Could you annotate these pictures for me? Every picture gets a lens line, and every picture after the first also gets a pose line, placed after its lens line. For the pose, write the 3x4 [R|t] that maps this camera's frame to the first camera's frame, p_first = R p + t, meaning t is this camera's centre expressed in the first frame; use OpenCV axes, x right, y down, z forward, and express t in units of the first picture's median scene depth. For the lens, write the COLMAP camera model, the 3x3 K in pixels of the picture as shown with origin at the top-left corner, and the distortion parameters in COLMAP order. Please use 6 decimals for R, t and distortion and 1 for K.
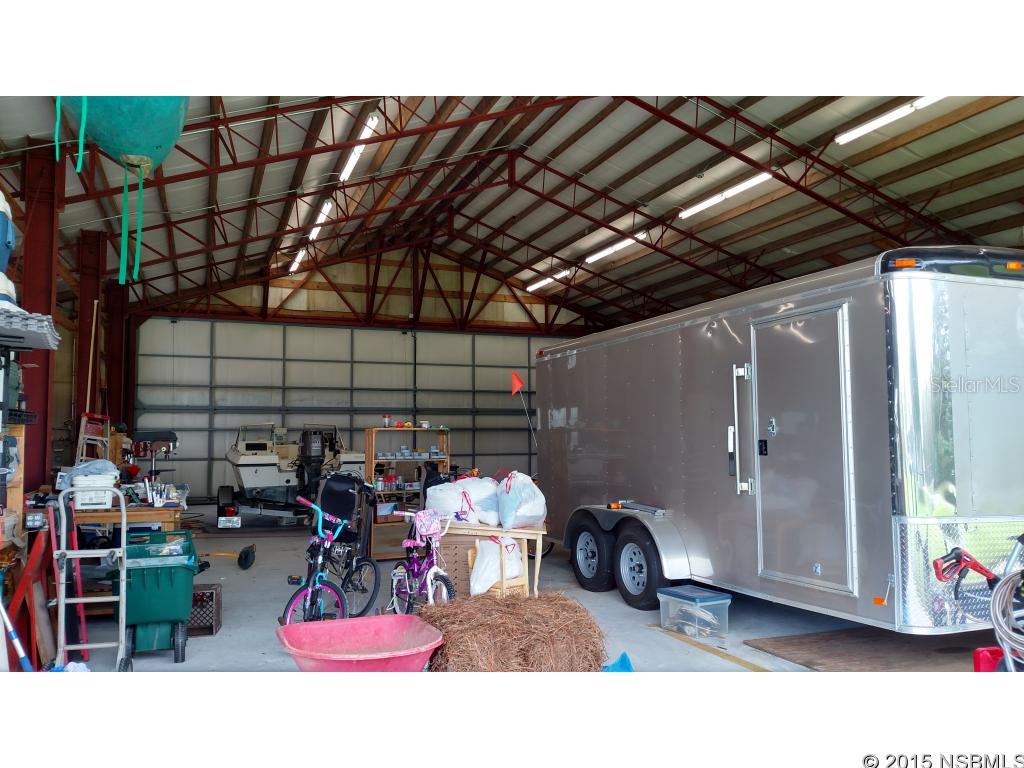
lens RADIAL K [[816.0, 0, 512.0], [0, 816.0, 384.0], [0, 0, 1]] dist [0.002700, 0.001237]
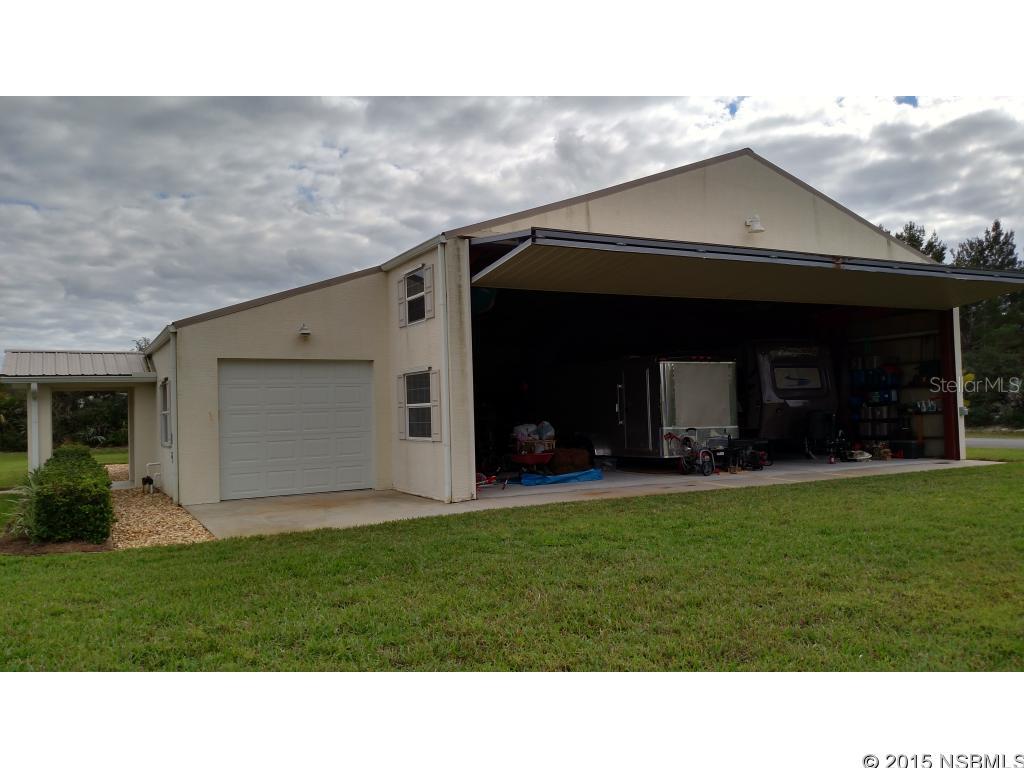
lens RADIAL K [[816.0, 0, 512.0], [0, 816.0, 384.0], [0, 0, 1]] dist [0.002700, 0.001237]
pose [[0.989999, -0.022571, 0.139255, -0.570650], [0.017412, 0.999120, 0.038156, -0.152895], [-0.139994, -0.035350, 0.989521, -2.067353]]
